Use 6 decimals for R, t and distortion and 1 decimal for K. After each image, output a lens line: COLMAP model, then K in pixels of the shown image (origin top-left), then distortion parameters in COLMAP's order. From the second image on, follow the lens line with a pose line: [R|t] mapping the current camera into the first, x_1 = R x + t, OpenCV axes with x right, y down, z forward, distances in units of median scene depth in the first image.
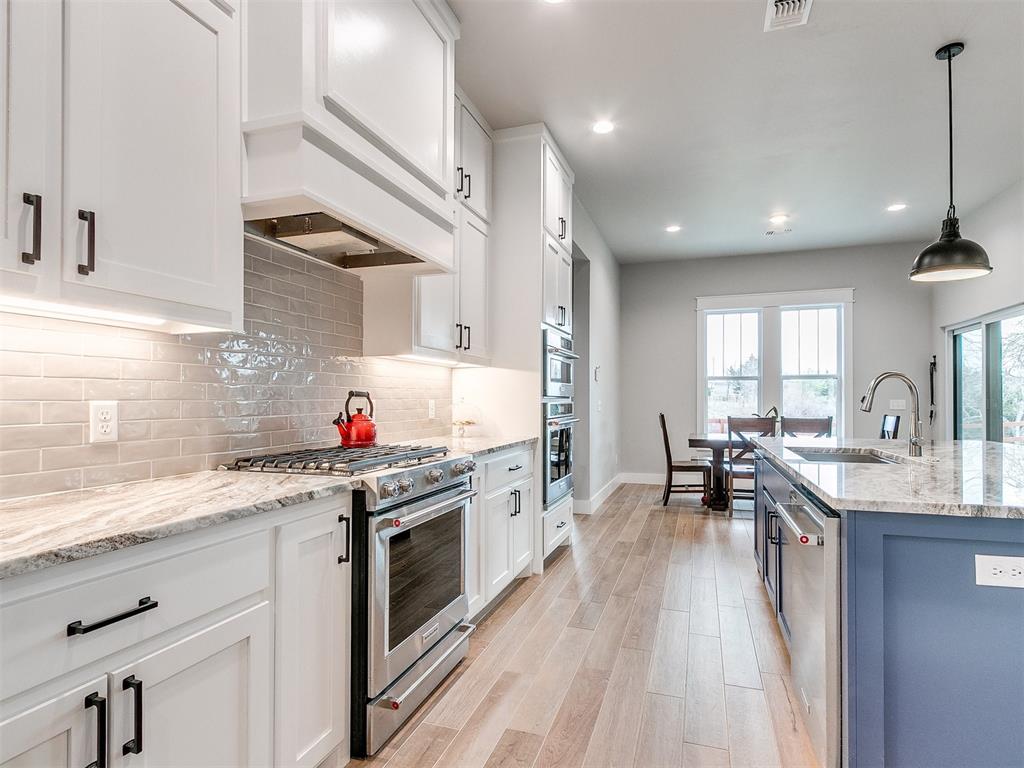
lens RADIAL K [[552.6, 0, 518.1], [0, 552.6, 392.5], [0, 0, 1]] dist [0.008783, 0.001284]
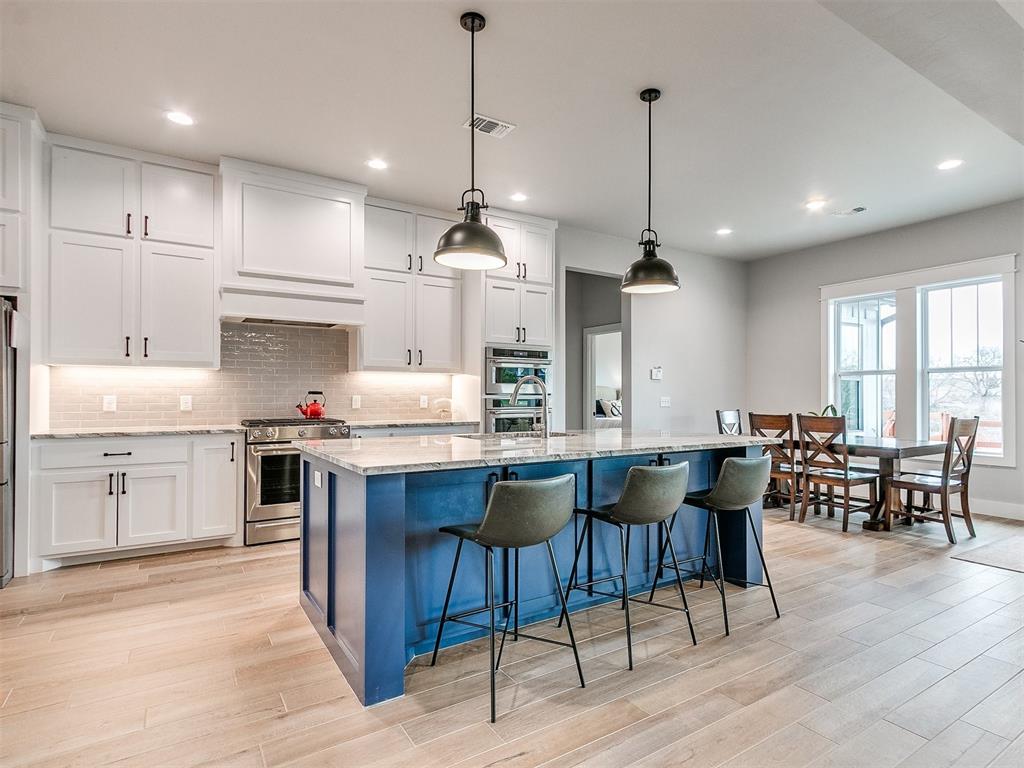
lens RADIAL K [[538.3, 0, 526.7], [0, 538.3, 386.2], [0, 0, 1]] dist [0.024451, 0.000589]
pose [[0.782543, -0.009086, -0.622530, 0.608940], [0.004857, 0.999952, -0.008489, -0.000524], [0.622577, 0.003620, 0.782550, -0.023256]]
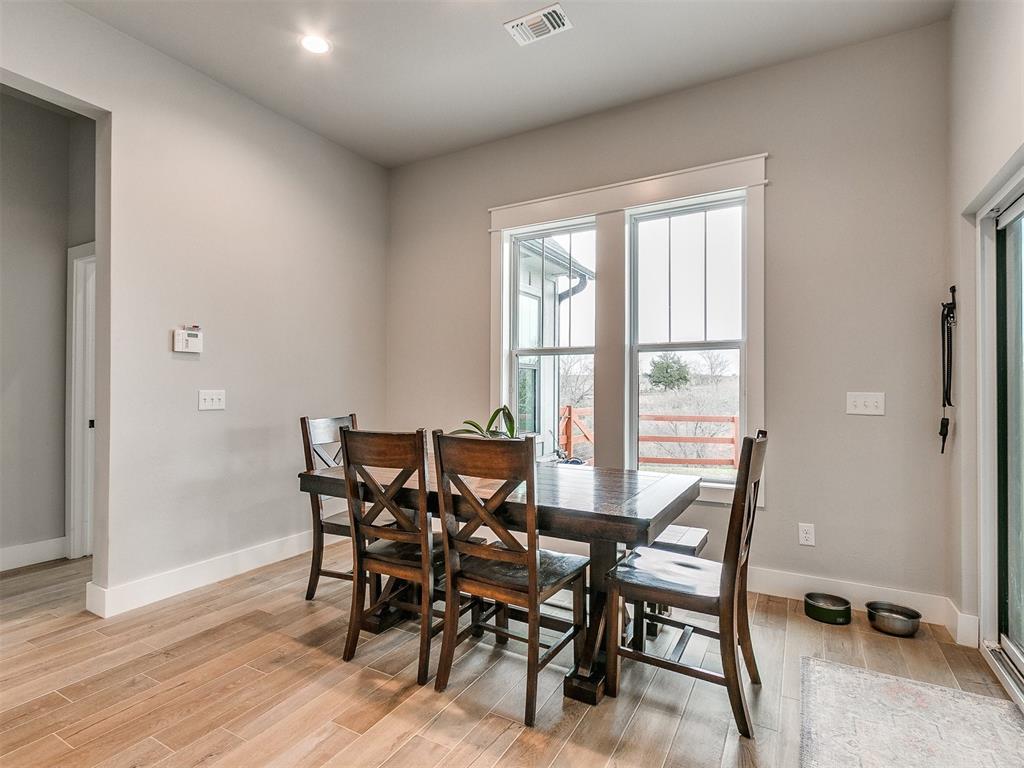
lens RADIAL K [[538.1, 0, 475.0], [0, 538.1, 379.7], [0, 0, 1]] dist [0.001784, 0.000289]
pose [[0.976556, -0.000191, -0.215263, 0.515087], [-0.000987, 0.999985, -0.005361, 0.005912], [0.215260, 0.005448, 0.976541, 0.559757]]
